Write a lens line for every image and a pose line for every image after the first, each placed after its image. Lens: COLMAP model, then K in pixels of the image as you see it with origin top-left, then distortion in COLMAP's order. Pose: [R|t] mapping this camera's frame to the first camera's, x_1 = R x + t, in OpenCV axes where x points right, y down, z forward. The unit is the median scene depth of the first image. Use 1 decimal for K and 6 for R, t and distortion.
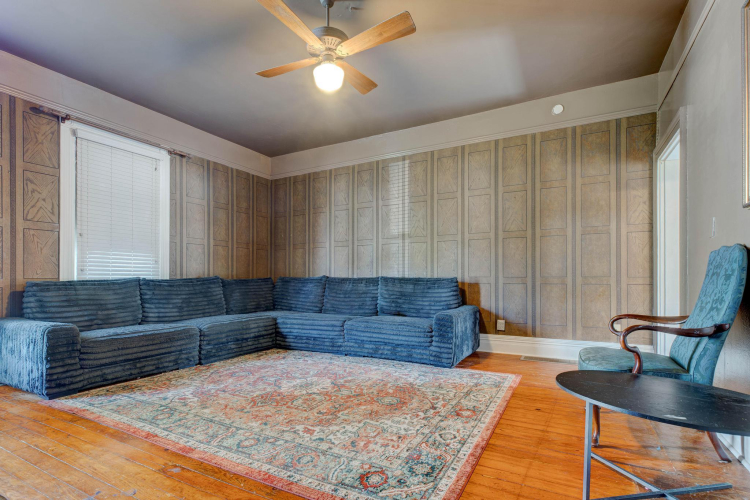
lens RADIAL K [[353.5, 0, 374.6], [0, 353.5, 275.2], [0, 0, 1]] dist [0.000693, 0.000119]
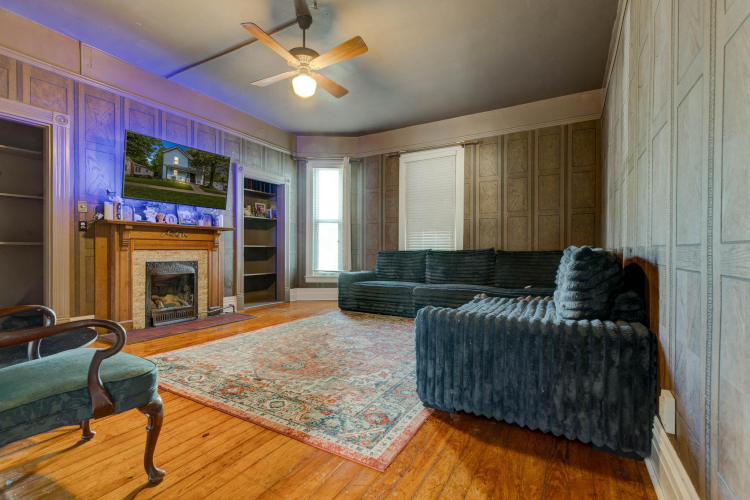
lens RADIAL K [[347.0, 0, 375.0], [0, 347.0, 250.0], [0, 0, 1]] dist [-0.000267, 0.000084]
pose [[-0.024003, 0.001869, -0.999710, 0.871449], [0.009435, 0.999954, 0.001643, 0.007416], [0.999667, -0.009393, -0.024019, 1.032309]]
